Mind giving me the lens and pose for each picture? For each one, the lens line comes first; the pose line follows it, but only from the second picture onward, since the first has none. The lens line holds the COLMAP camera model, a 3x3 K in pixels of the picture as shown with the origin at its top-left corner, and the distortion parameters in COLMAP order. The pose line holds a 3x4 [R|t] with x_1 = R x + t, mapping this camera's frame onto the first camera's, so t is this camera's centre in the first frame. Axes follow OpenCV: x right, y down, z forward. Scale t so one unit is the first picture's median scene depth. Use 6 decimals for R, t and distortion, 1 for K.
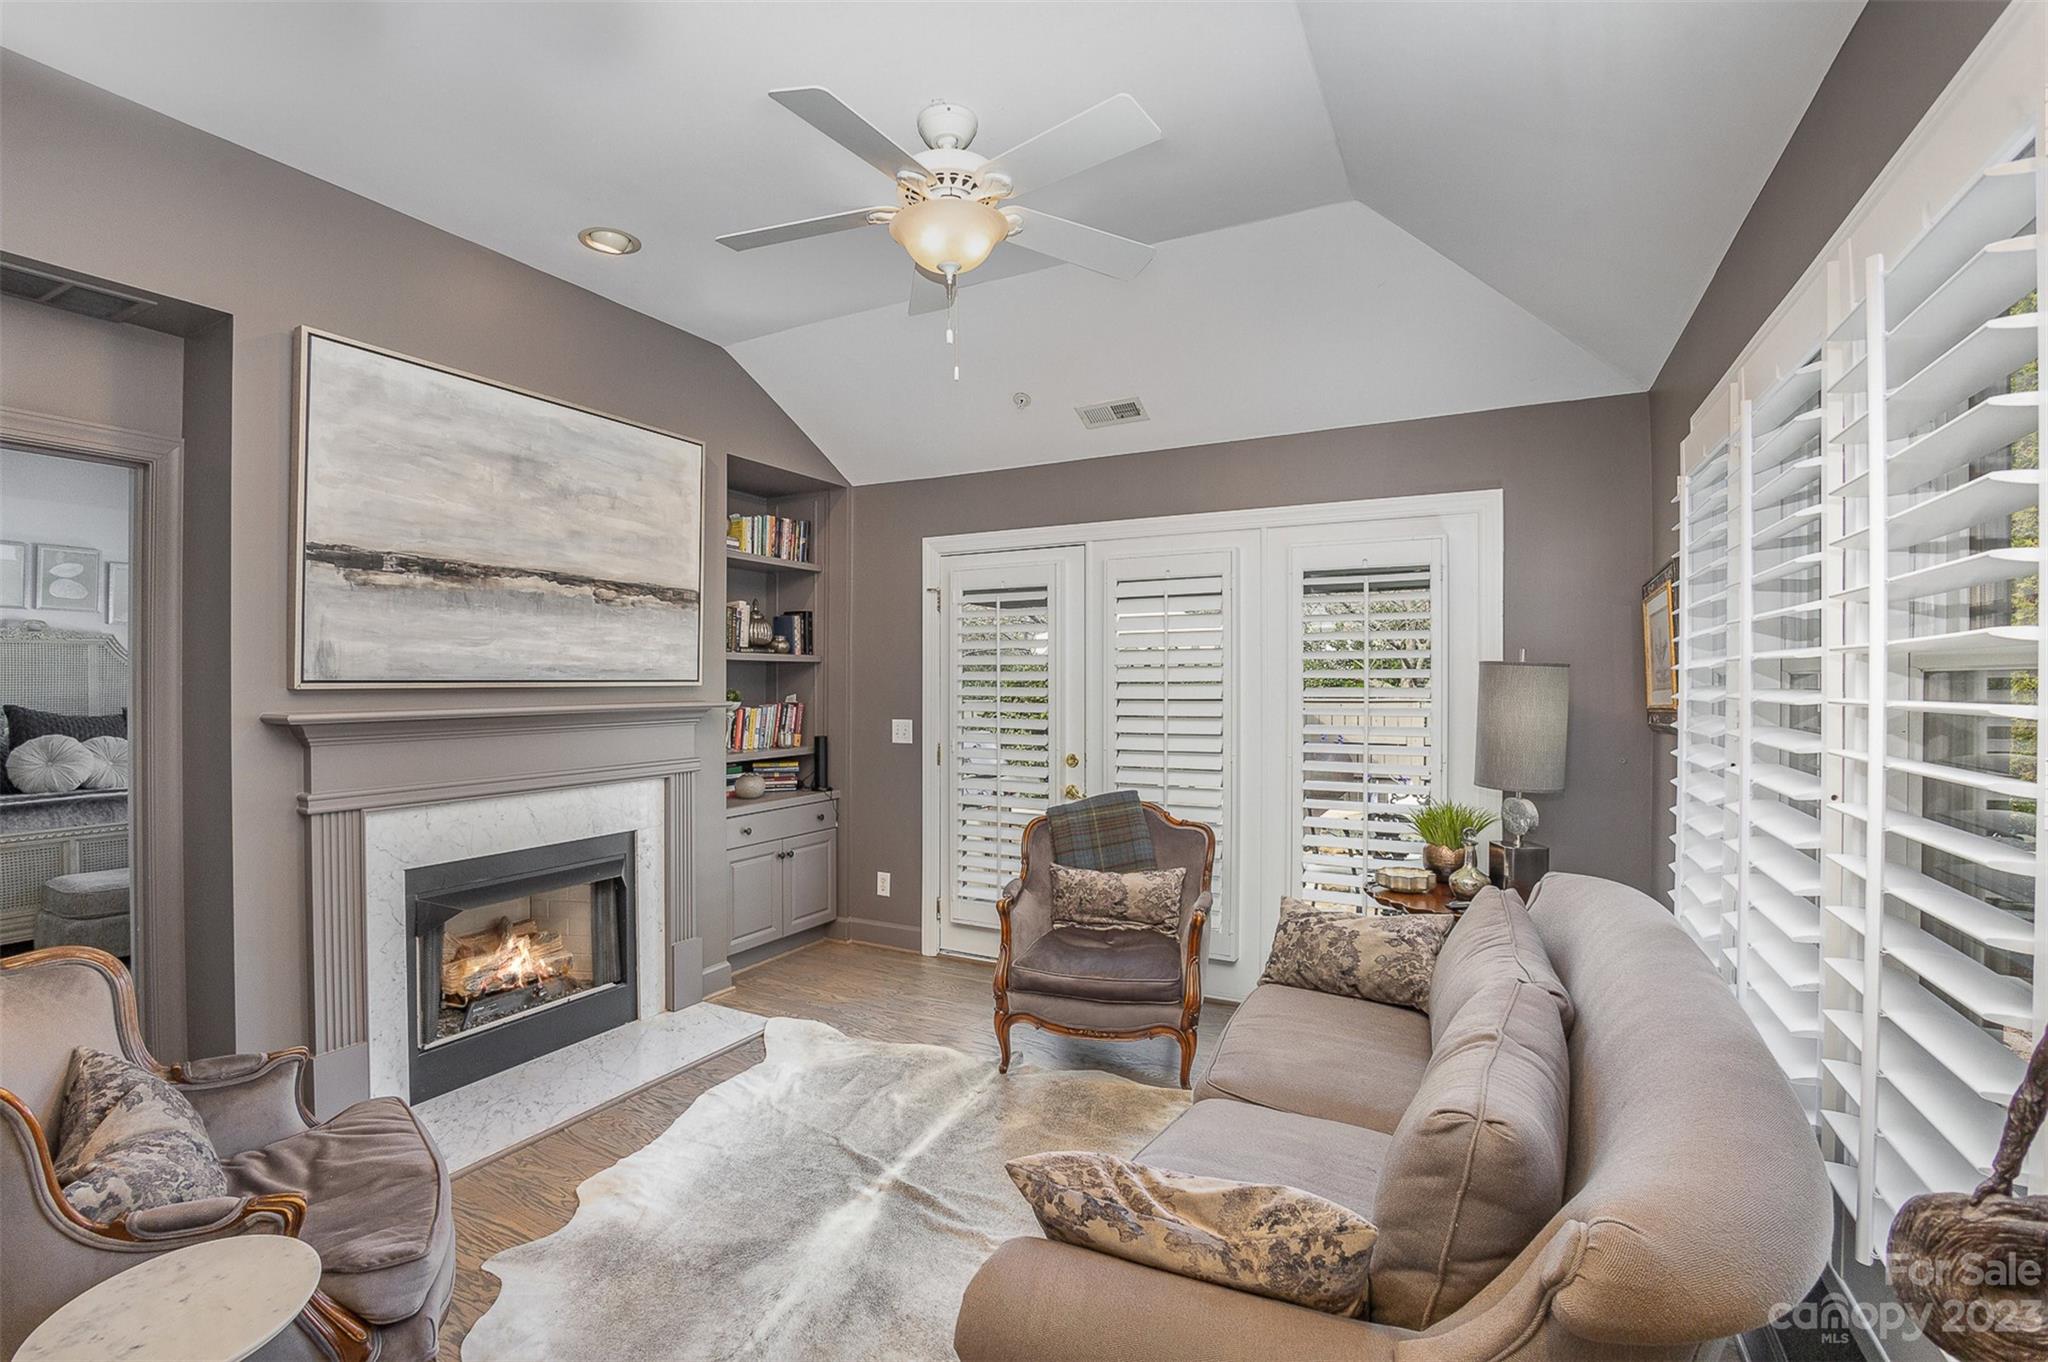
lens RADIAL K [[902.8, 0, 1023.8], [0, 902.8, 683.5], [0, 0, 1]] dist [-0.032219, 0.002150]
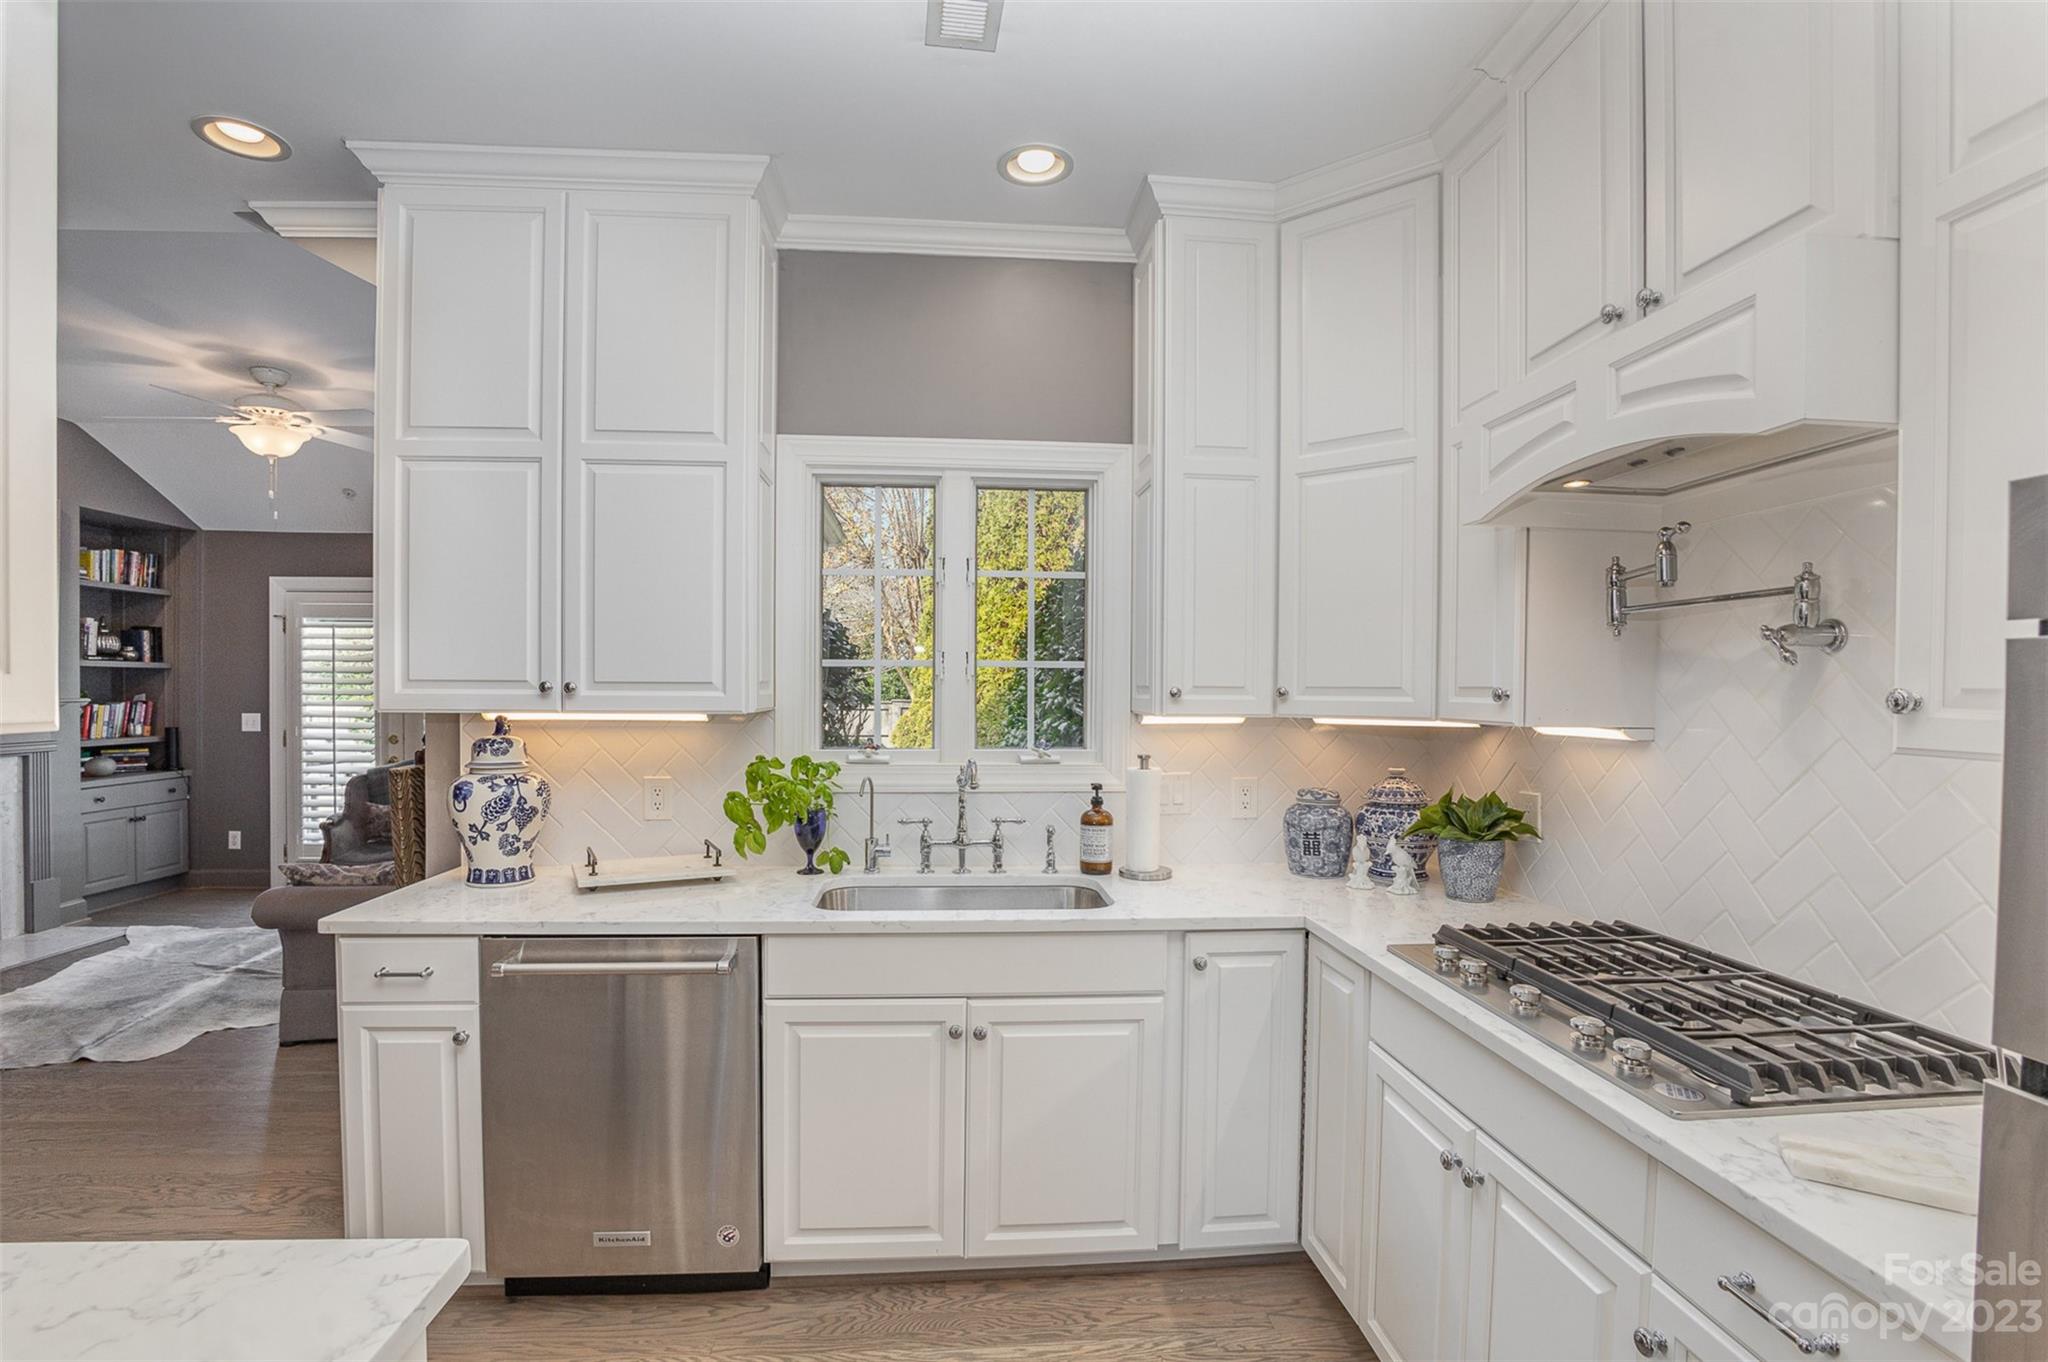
lens RADIAL K [[902.8, 0, 1009.8], [0, 902.8, 704.4], [0, 0, 1]] dist [-0.032219, 0.002150]
pose [[0.850226, -0.001462, 0.526416, 0.128454], [-0.006789, 0.999883, 0.013741, 0.001698], [-0.526374, -0.015257, 0.850116, -0.676954]]
